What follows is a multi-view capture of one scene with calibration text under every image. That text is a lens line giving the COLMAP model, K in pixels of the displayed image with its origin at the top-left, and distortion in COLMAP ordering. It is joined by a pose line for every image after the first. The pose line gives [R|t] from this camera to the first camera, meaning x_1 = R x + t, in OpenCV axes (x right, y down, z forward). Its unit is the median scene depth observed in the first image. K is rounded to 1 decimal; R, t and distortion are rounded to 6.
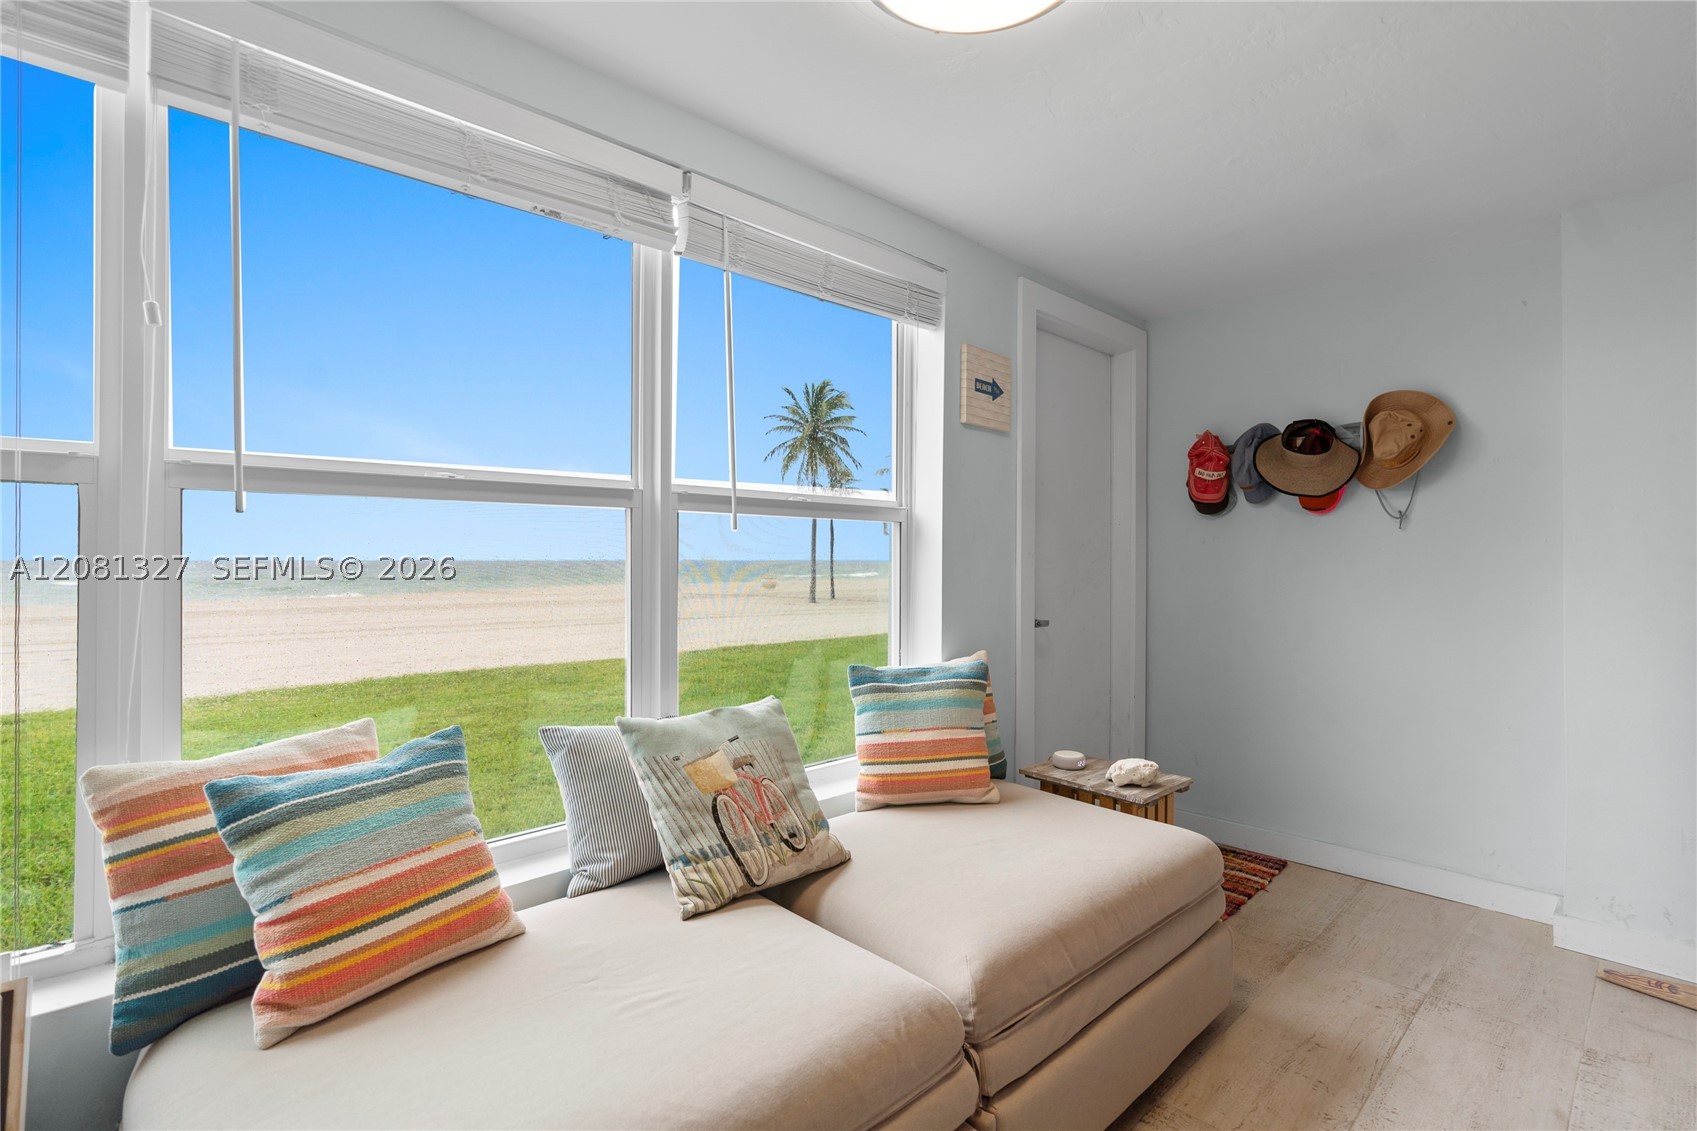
lens RADIAL K [[780.7, 0, 848.5], [0, 780.7, 565.5], [0, 0, 1]] dist [-0.002188, -0.000373]
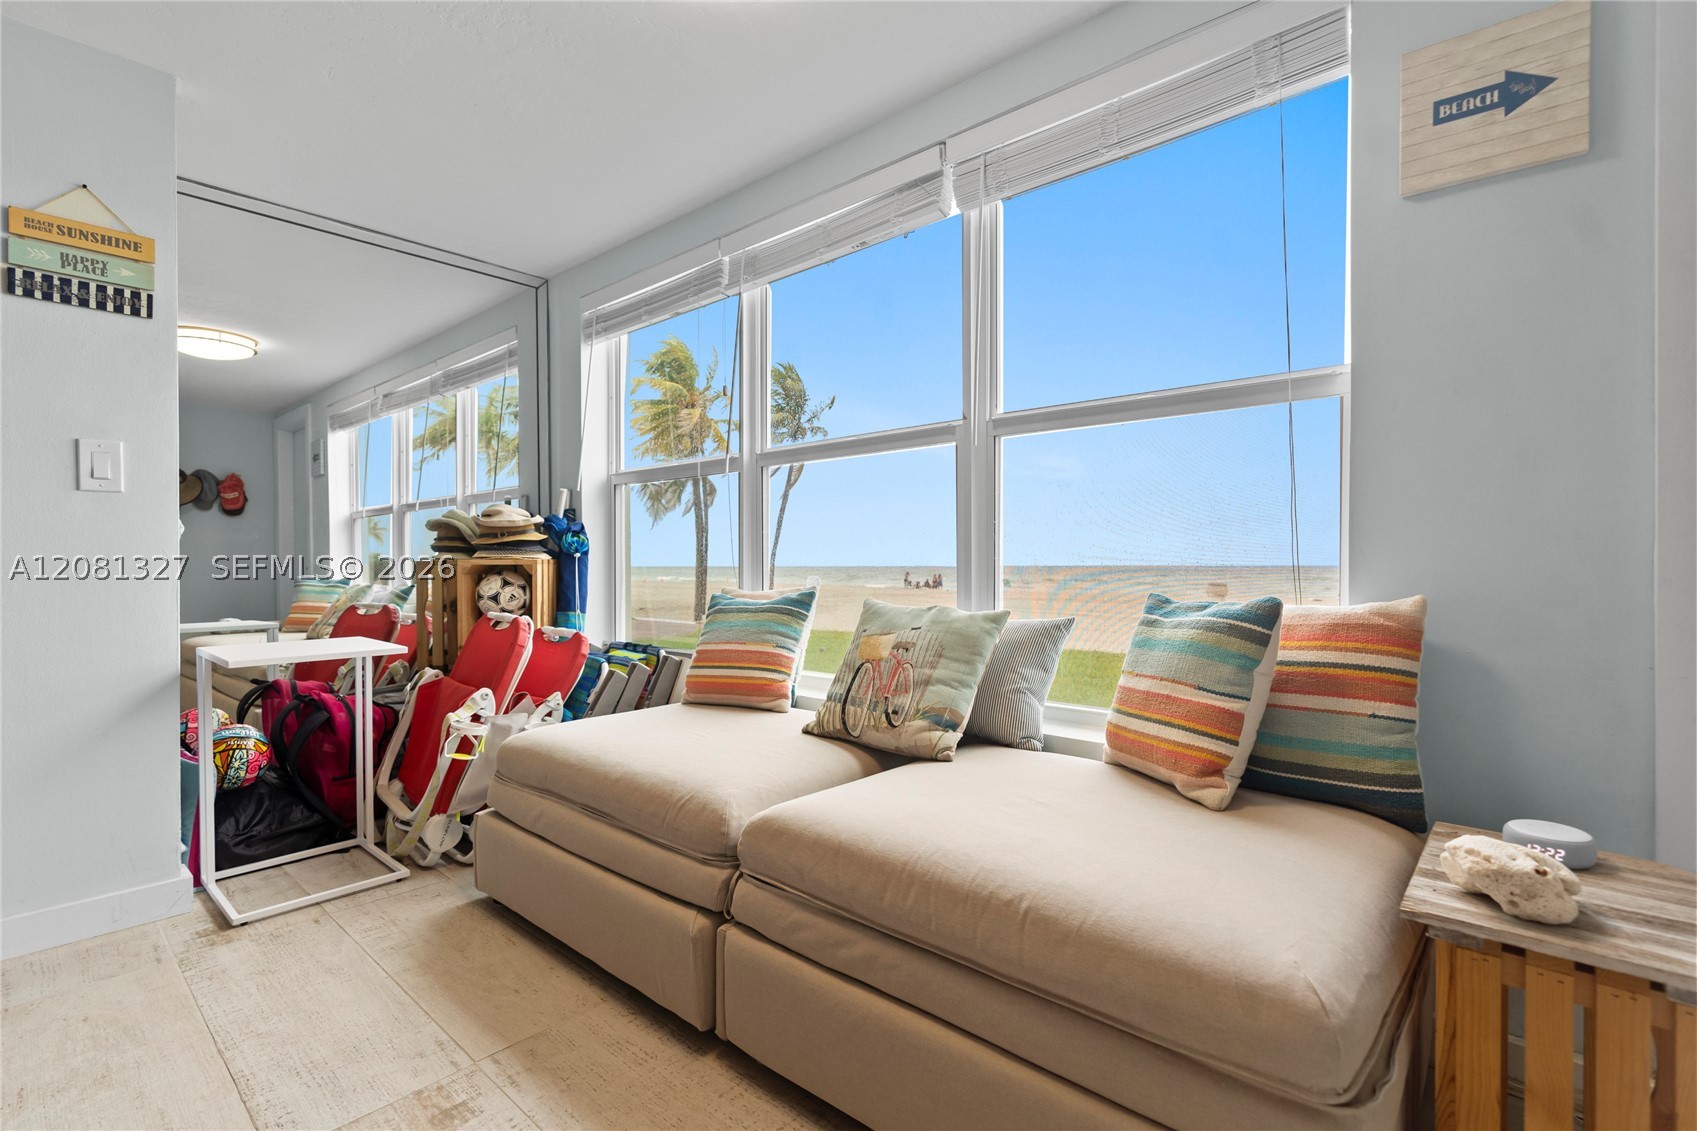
lens RADIAL K [[781.8, 0, 862.3], [0, 781.8, 566.9], [0, 0, 1]] dist [-0.000697, -0.000057]
pose [[0.102873, 0.006675, -0.994672, 0.858407], [-0.000064, 0.999978, 0.006704, 0.107382], [0.994695, -0.000626, 0.102871, 0.693825]]
